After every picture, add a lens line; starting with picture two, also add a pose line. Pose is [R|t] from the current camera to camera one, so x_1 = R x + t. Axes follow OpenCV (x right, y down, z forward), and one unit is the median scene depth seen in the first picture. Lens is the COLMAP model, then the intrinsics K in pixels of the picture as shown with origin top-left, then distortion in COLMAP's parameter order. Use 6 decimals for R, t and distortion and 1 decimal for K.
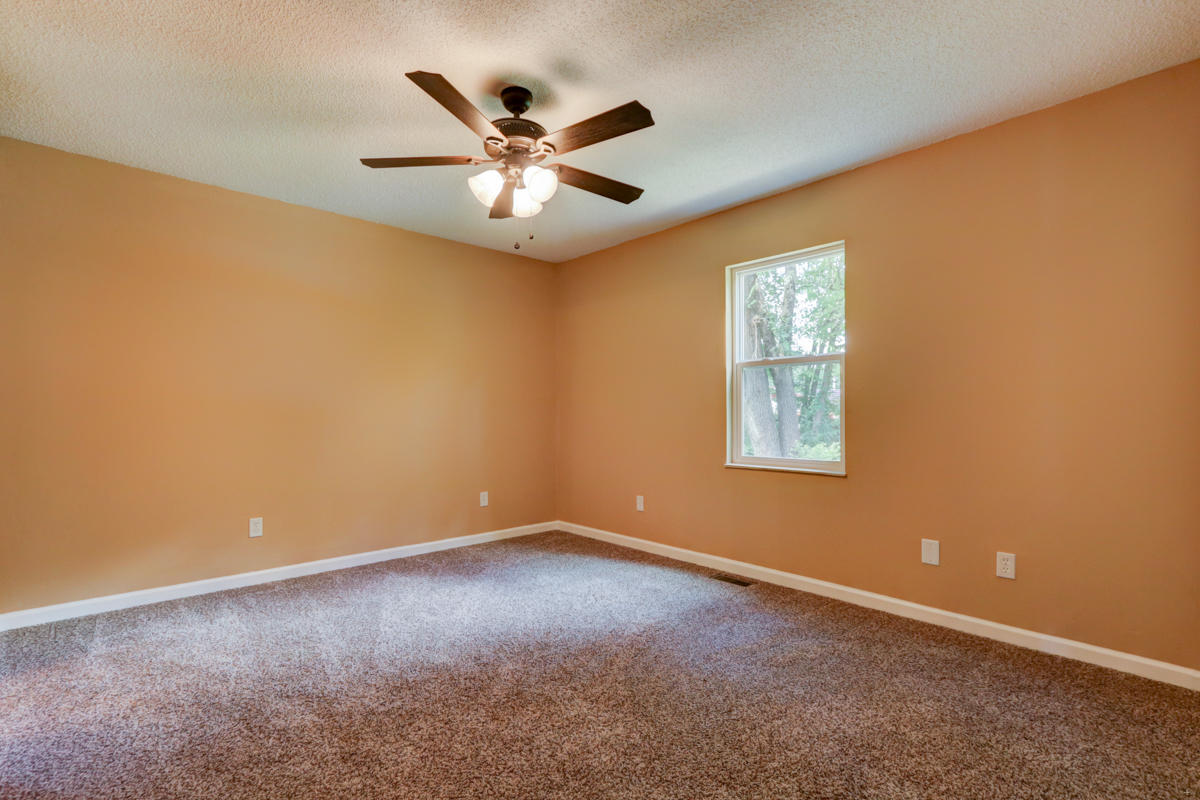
lens RADIAL K [[538.7, 0, 600.0], [0, 538.7, 400.0], [0, 0, 1]] dist [0.000066, 0.000068]
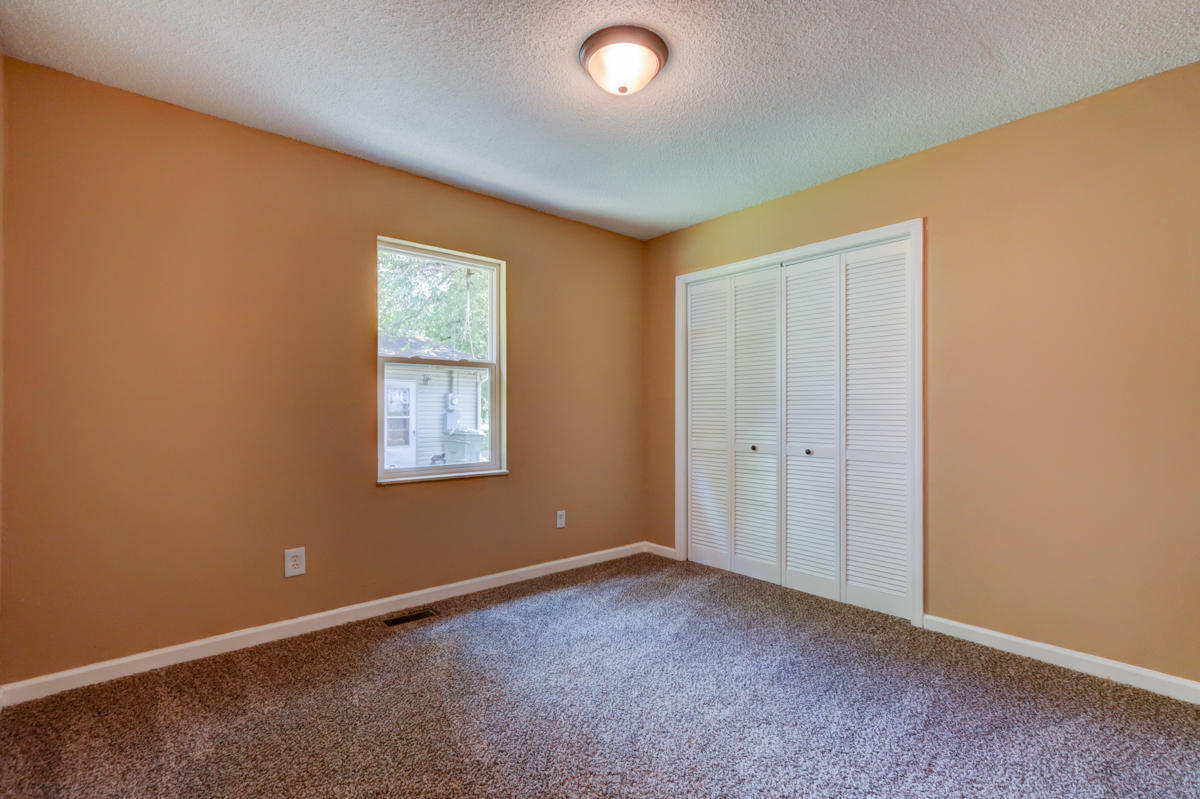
lens RADIAL K [[564.1, 0, 604.4], [0, 564.1, 412.5], [0, 0, 1]] dist [0.001000, 0.000043]
pose [[0.028444, 0.004114, 0.999587, -0.658968], [-0.011871, 0.999922, -0.003777, 0.015998], [-0.999525, -0.011759, 0.028491, 0.704484]]
